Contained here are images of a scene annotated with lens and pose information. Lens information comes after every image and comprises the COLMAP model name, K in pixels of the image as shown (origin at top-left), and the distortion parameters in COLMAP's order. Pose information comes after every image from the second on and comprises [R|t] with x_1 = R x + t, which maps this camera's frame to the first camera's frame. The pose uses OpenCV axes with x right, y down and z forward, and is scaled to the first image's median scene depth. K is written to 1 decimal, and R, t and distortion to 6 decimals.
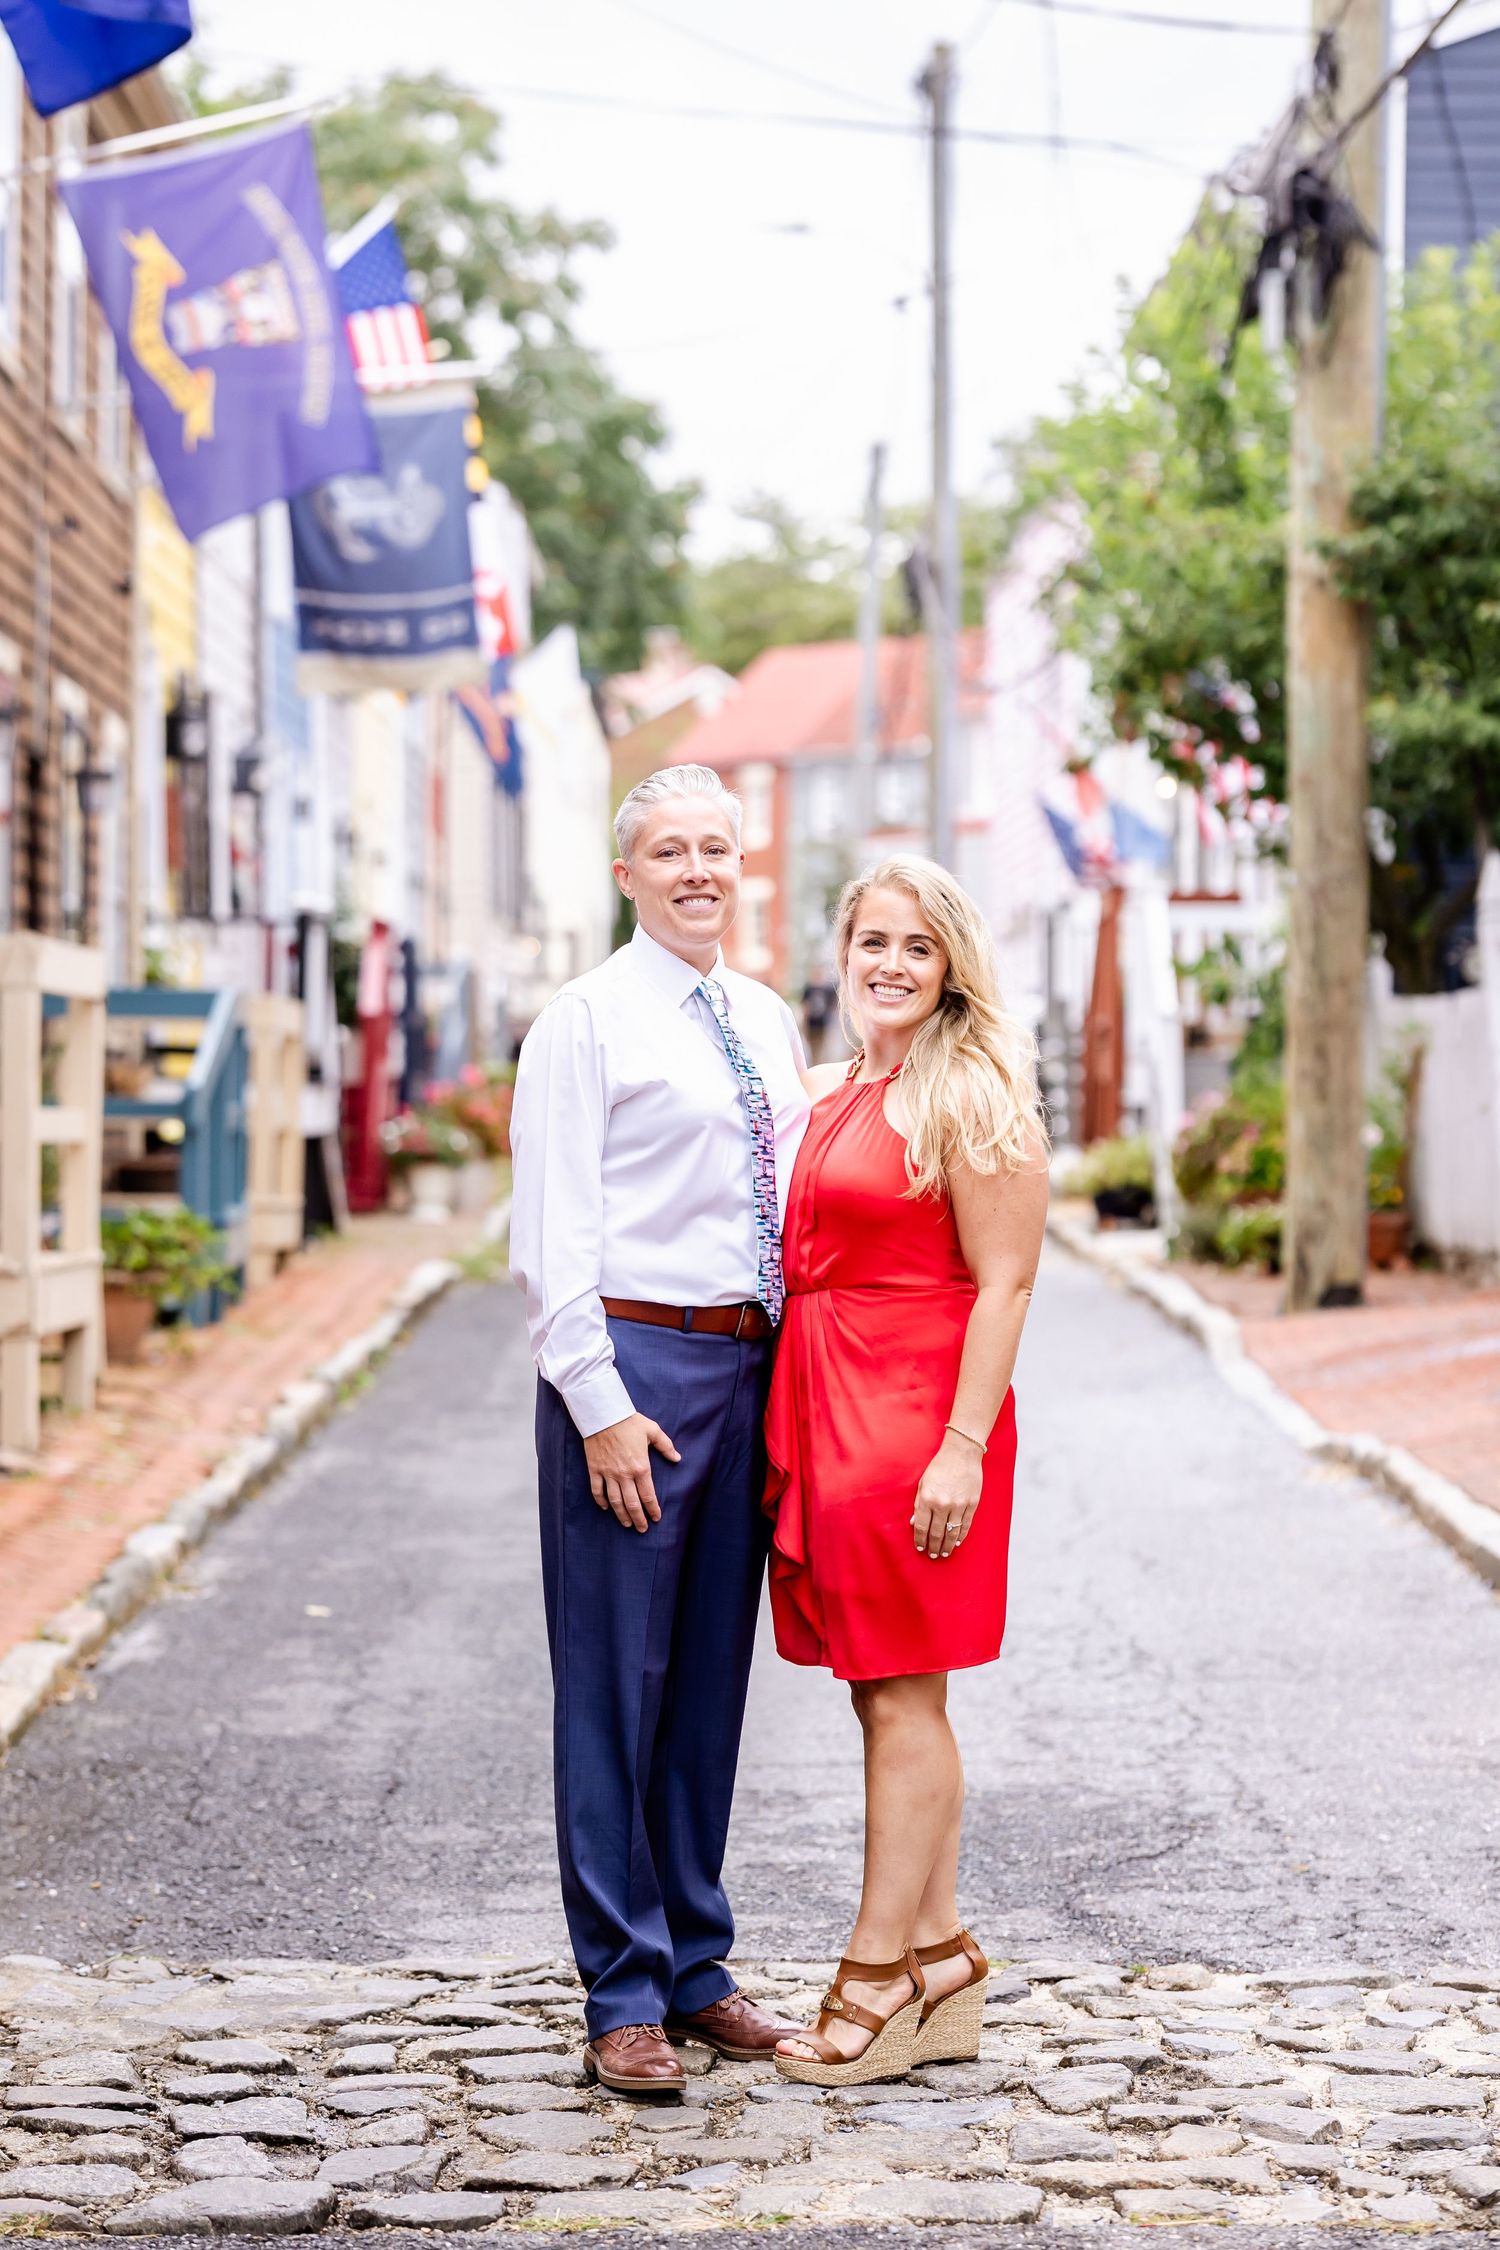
lens RADIAL K [[5677.8, 0, 750.5], [0, 5677.8, 1123.6], [0, 0, 1]] dist [0.009159, -0.527554]
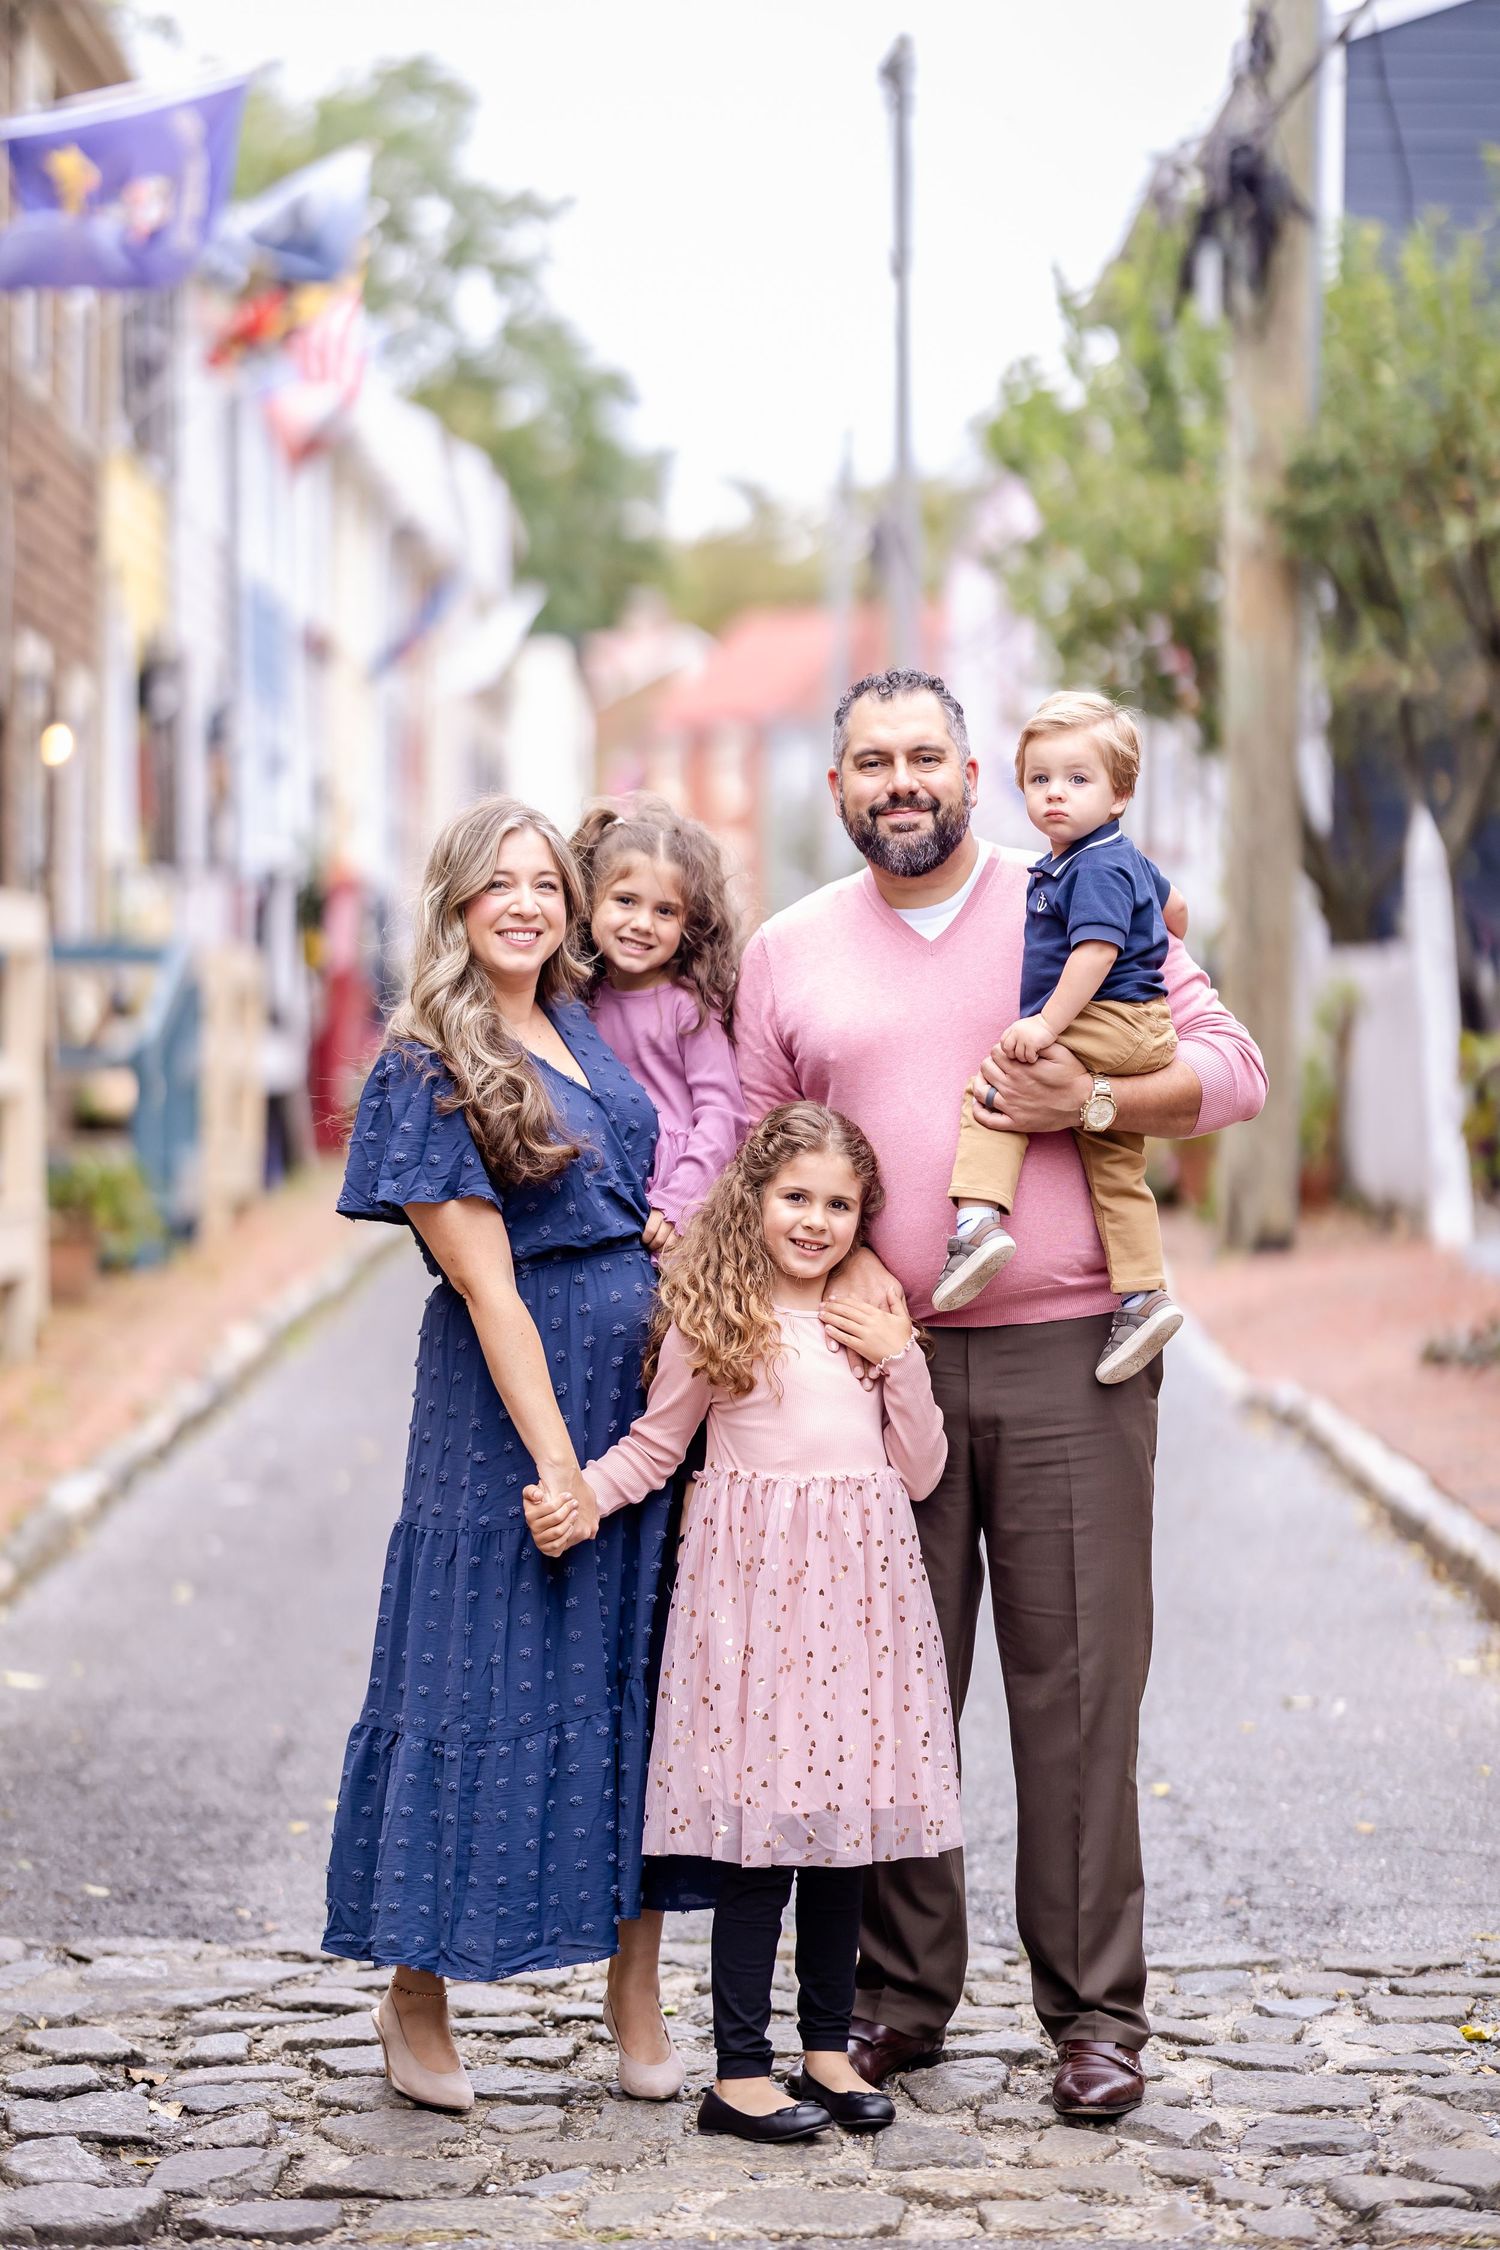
lens RADIAL K [[5394.8, 0, 775.7], [0, 5394.8, 1121.8], [0, 0, 1]] dist [0.027849, -0.754155]
pose [[0.999960, 0.004064, 0.008020, 0.013795], [-0.004140, 0.999947, 0.009466, -0.001677], [-0.007981, -0.009499, 0.999923, 0.058200]]
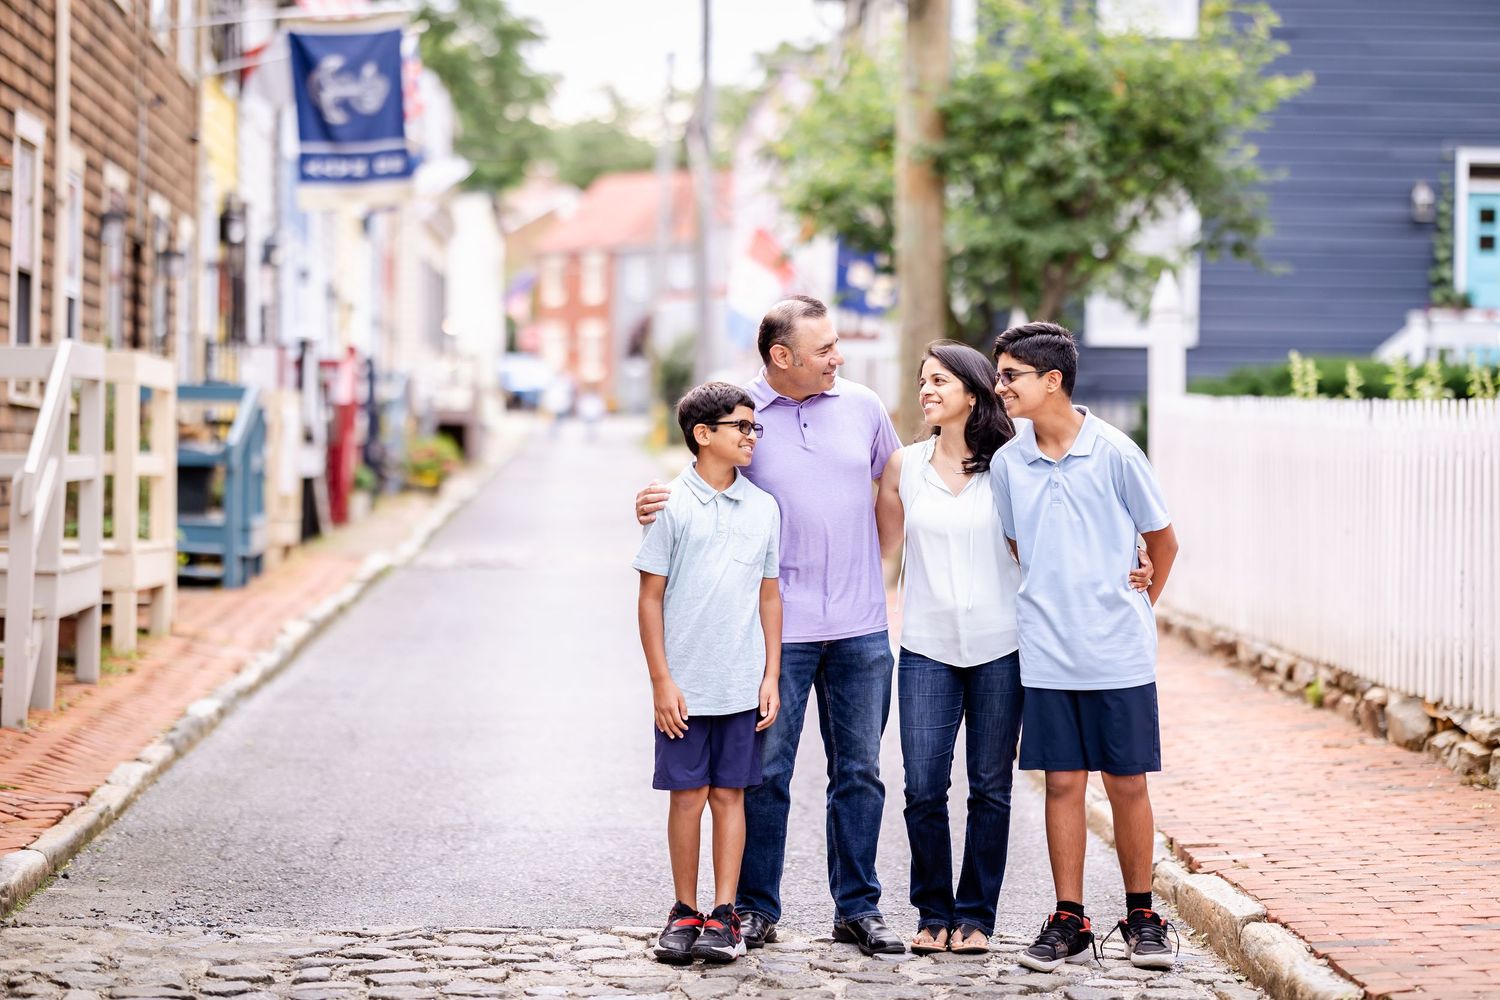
lens RADIAL K [[3596.6, 0, 775.6], [0, 3596.6, 553.7], [0, 0, 1]] dist [0.027849, -0.754155]
pose [[0.998710, 0.008102, 0.050125, 0.014343], [-0.009138, 0.999749, 0.020477, 0.004836], [-0.049947, -0.020909, 0.998533, -0.101468]]
